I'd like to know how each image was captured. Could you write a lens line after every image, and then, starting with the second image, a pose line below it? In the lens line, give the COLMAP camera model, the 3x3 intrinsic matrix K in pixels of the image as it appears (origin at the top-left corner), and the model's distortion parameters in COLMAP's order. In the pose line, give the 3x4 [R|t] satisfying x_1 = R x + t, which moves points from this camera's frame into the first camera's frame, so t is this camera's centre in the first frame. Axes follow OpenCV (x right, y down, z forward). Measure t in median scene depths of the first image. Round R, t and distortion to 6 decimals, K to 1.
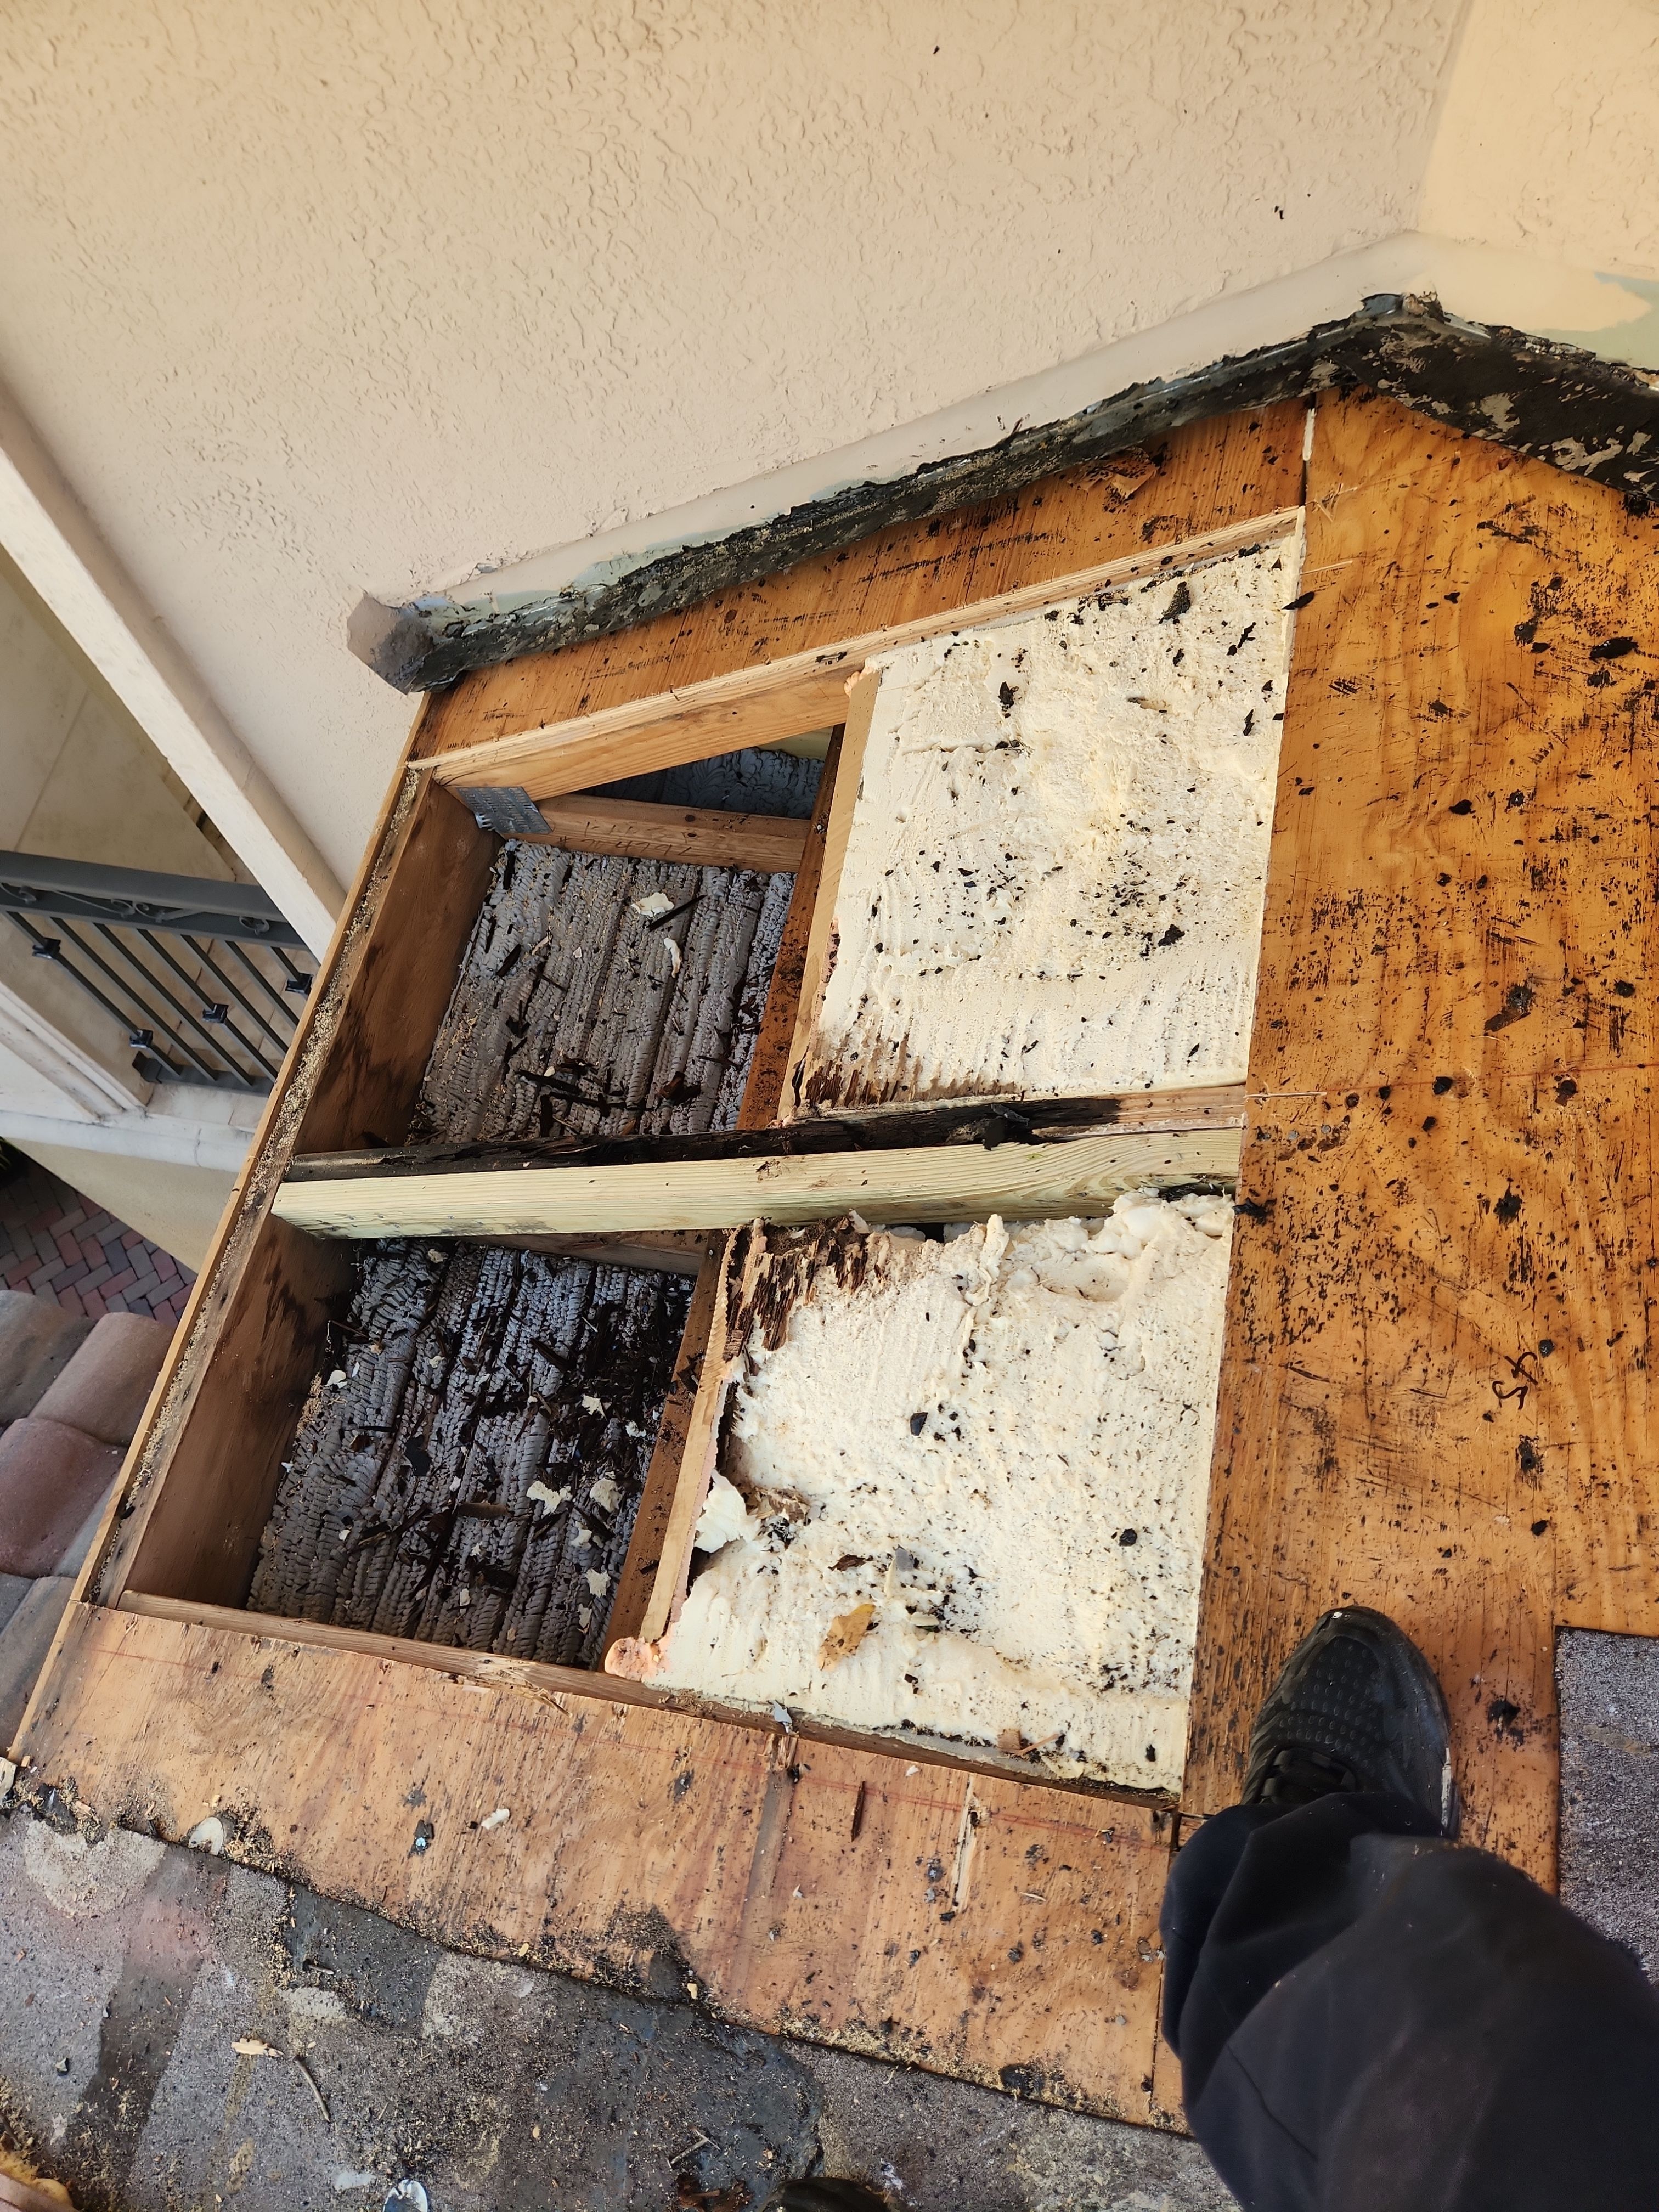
lens RADIAL K [[1551.8, 0, 832.6], [0, 1551.8, 1110.5], [0, 0, 1]] dist [0.042774, -0.022004]
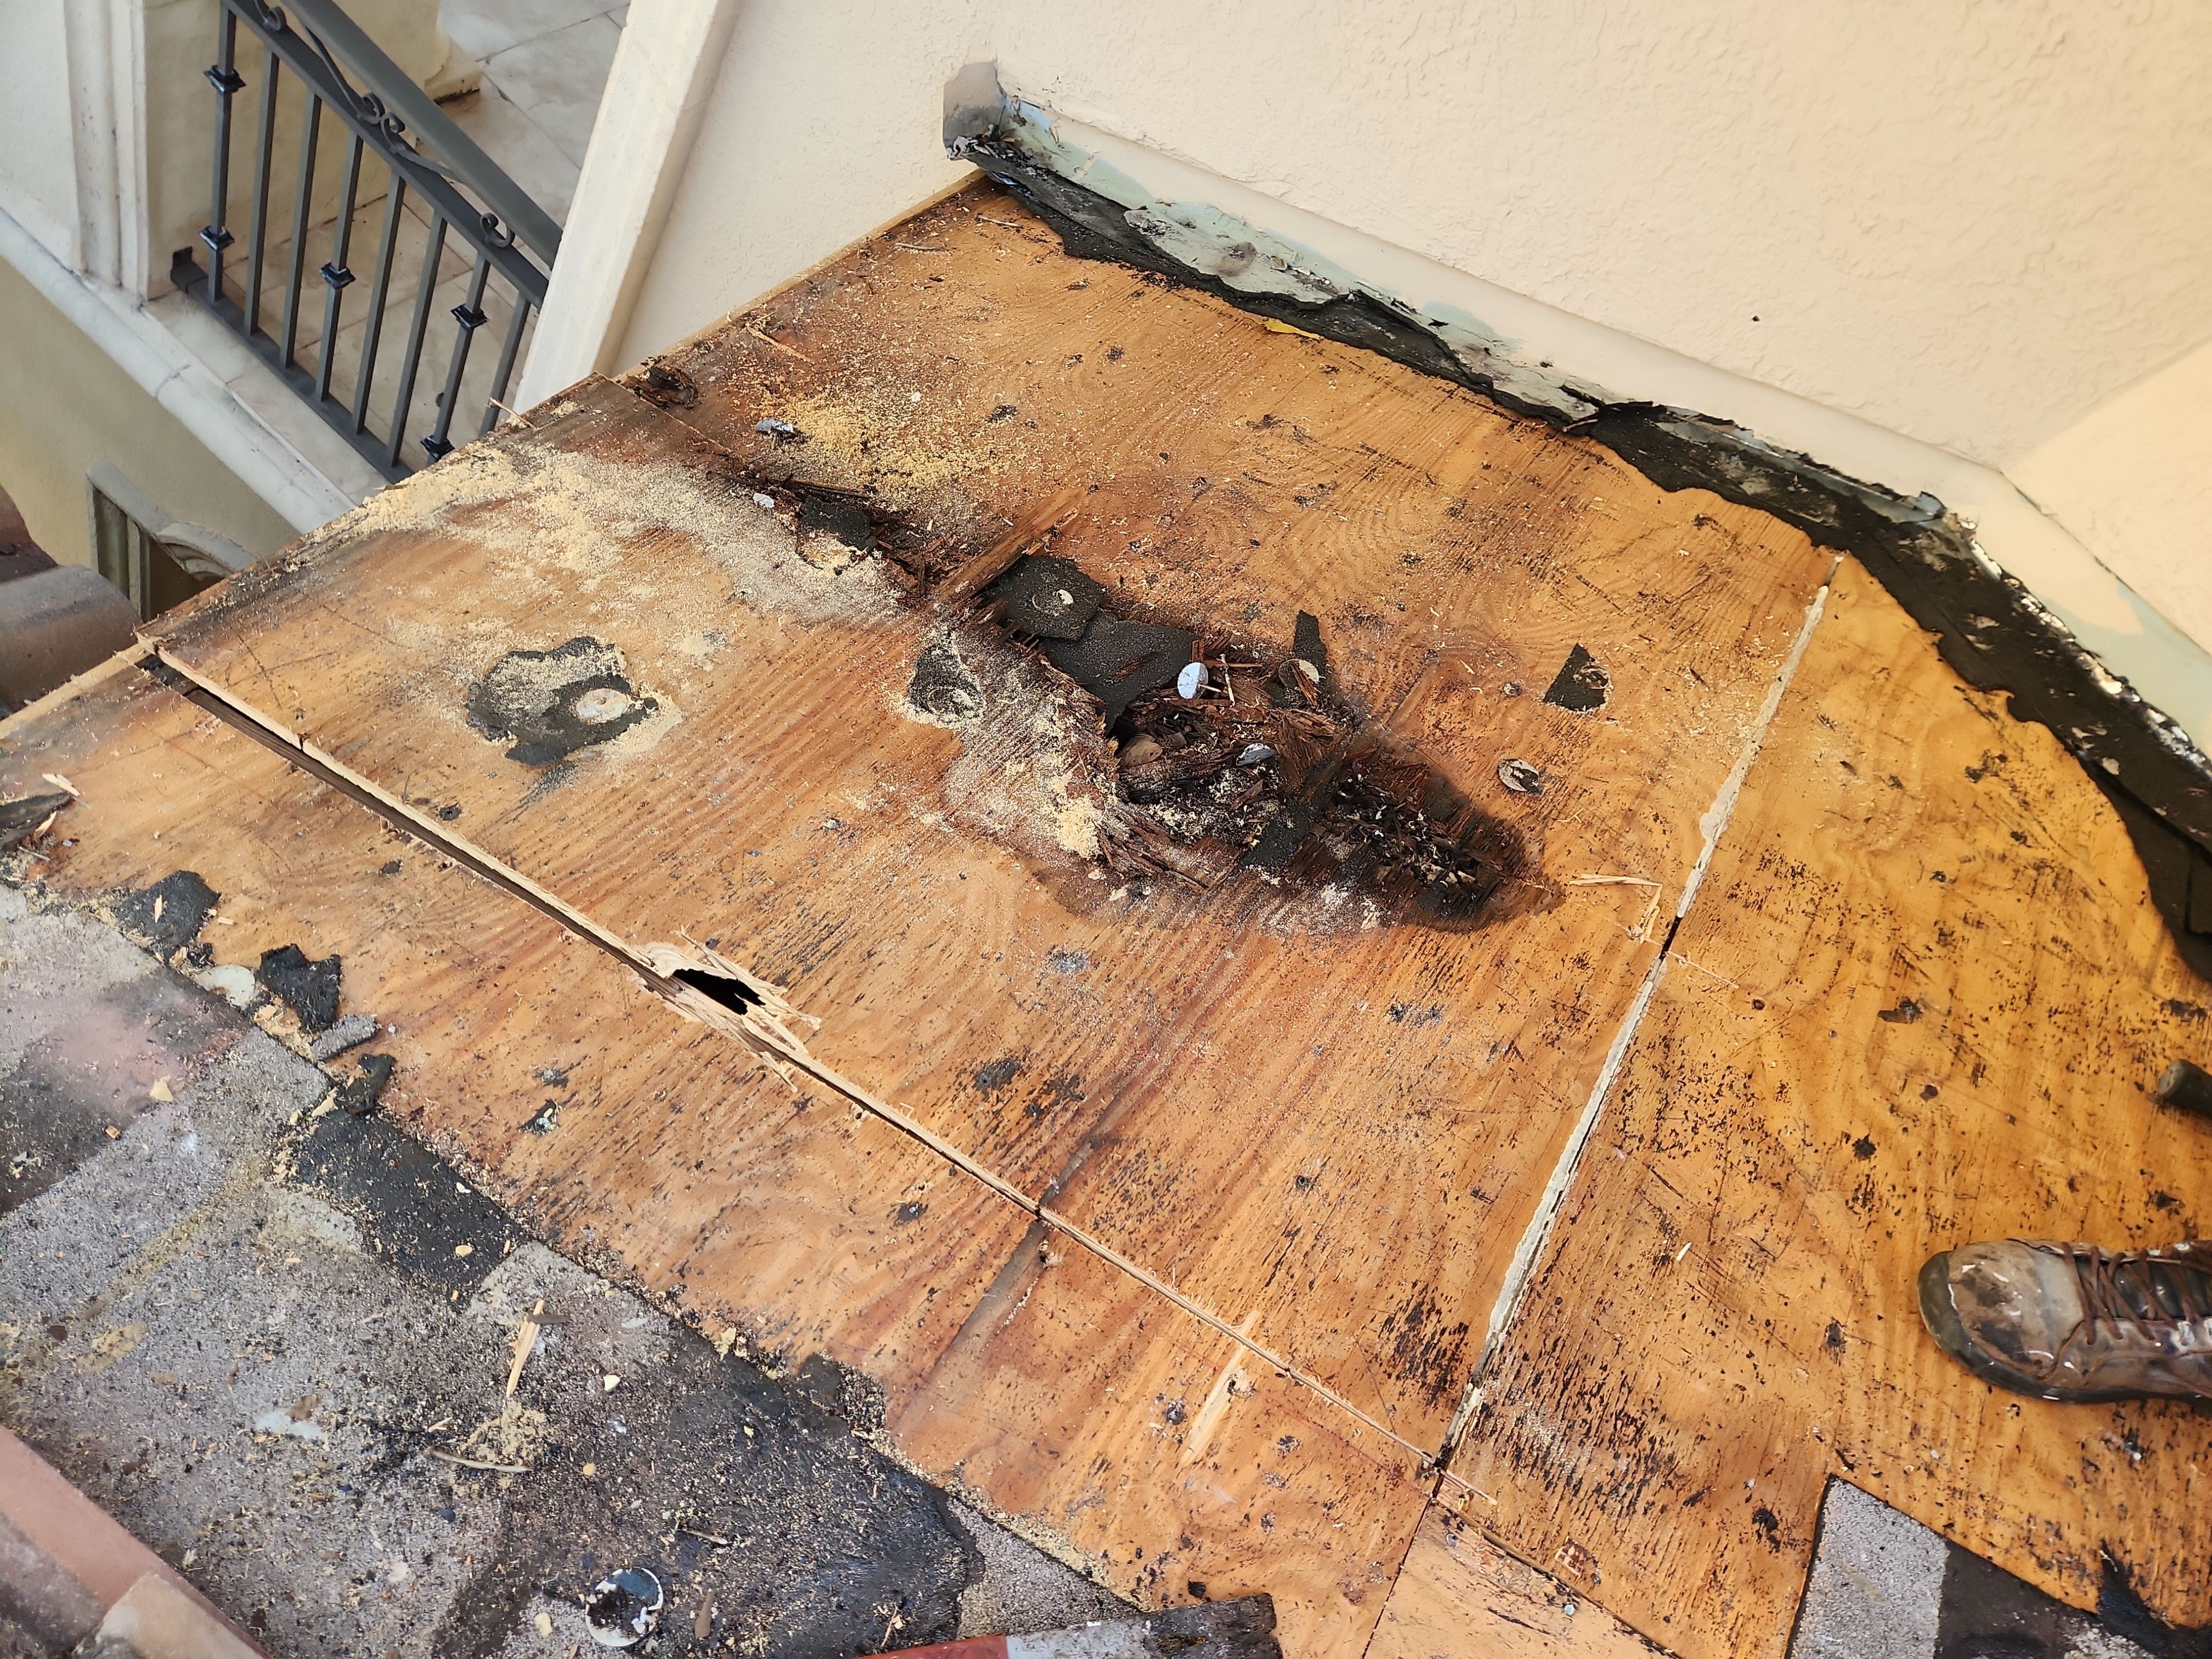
lens RADIAL K [[1551.8, 0, 1105.6], [0, 1551.8, 825.2], [0, 0, 1]] dist [0.042774, -0.022004]
pose [[0.746702, 0.599990, 0.287138, -0.392849], [-0.554279, 0.799908, -0.230047, 0.385244], [-0.367710, 0.012622, 0.929855, 0.117840]]
